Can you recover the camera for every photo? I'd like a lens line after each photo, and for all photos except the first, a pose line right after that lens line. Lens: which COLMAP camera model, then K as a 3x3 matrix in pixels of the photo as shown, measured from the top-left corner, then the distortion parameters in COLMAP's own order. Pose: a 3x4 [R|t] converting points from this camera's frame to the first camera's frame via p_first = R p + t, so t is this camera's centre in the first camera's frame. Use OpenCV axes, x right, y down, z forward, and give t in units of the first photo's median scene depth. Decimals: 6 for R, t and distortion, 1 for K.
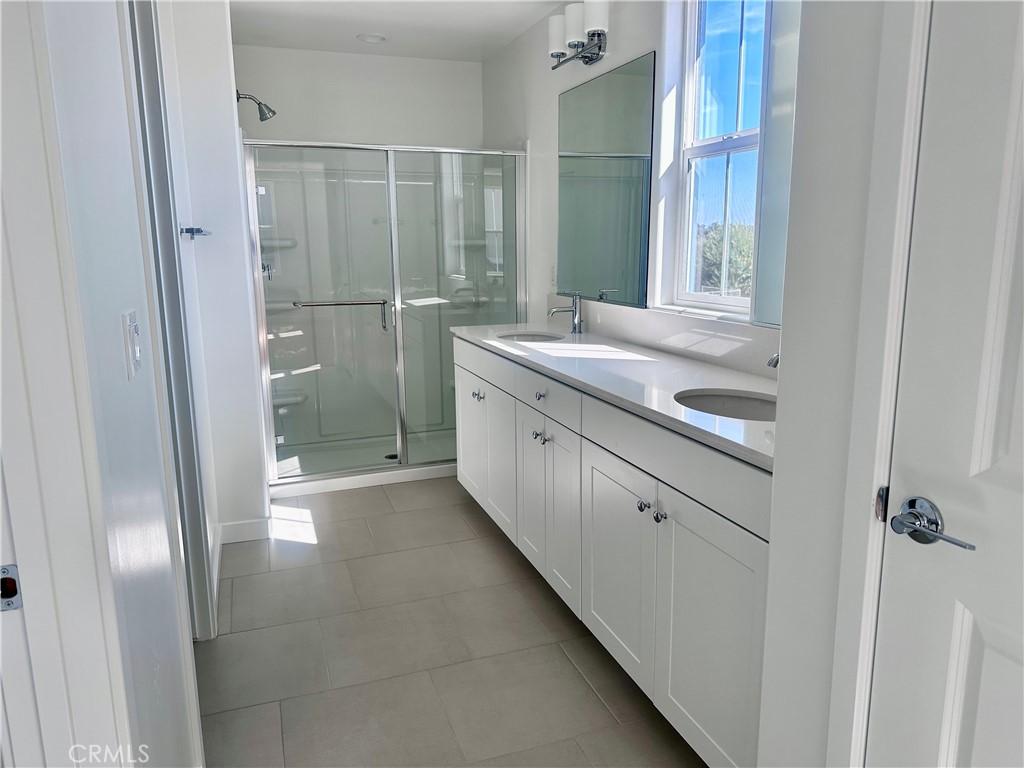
lens RADIAL K [[714.9, 0, 517.3], [0, 714.9, 376.8], [0, 0, 1]] dist [0.106240, -0.138670]
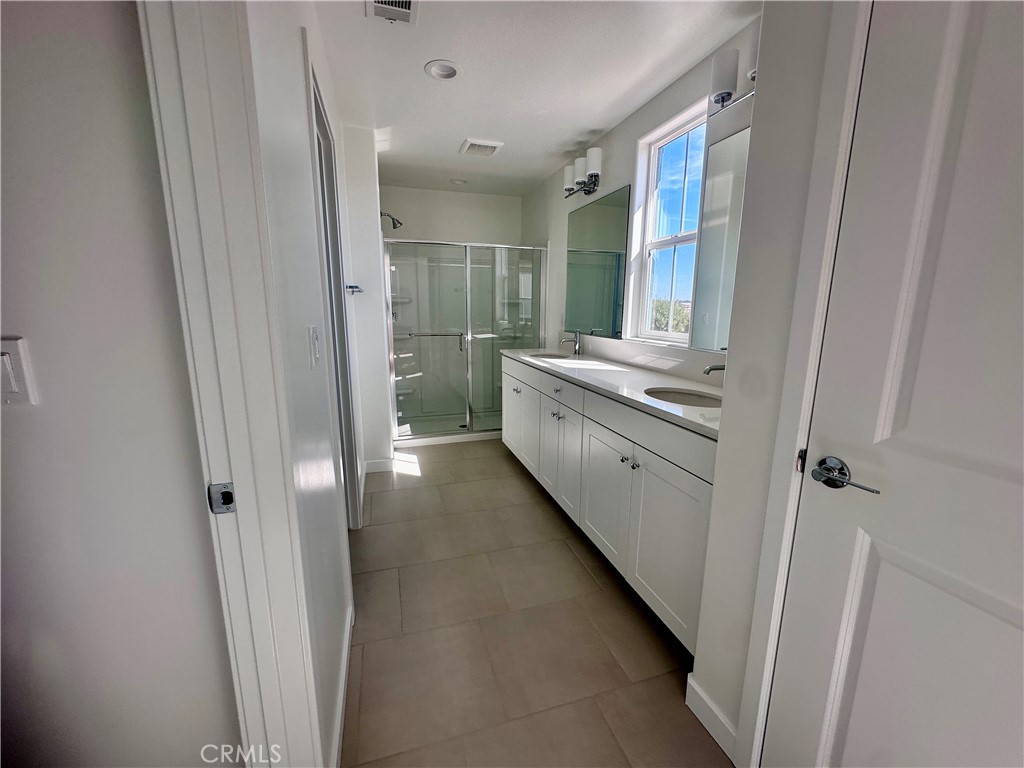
lens RADIAL K [[408.7, 0, 517.9], [0, 408.7, 385.5], [0, 0, 1]] dist [0.000090, 0.000073]
pose [[0.999143, 0.024035, -0.033702, -0.019751], [-0.023922, 0.999707, 0.003779, 0.010396], [0.033783, -0.002970, 0.999425, 0.047192]]
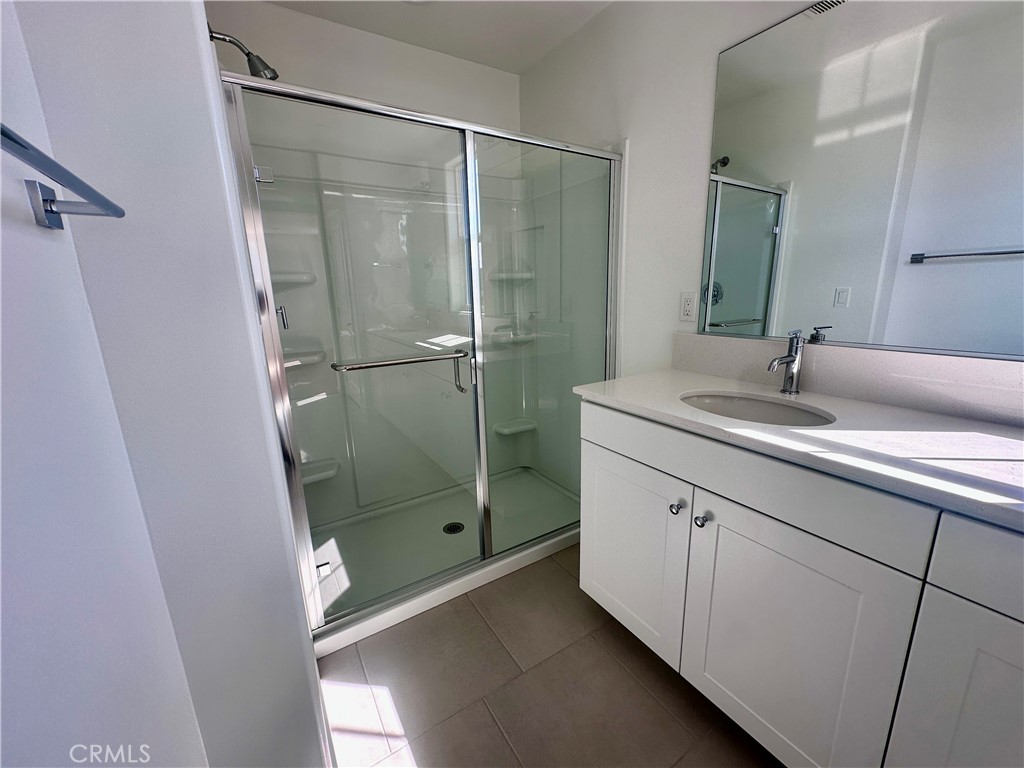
lens RADIAL K [[406.3, 0, 517.0], [0, 406.3, 382.6], [0, 0, 1]] dist [-0.001602, -0.000176]
pose [[0.974304, -0.067732, 0.214810, -0.252658], [0.059562, 0.997242, 0.044290, -0.103078], [-0.217217, -0.030358, 0.975651, 0.679259]]
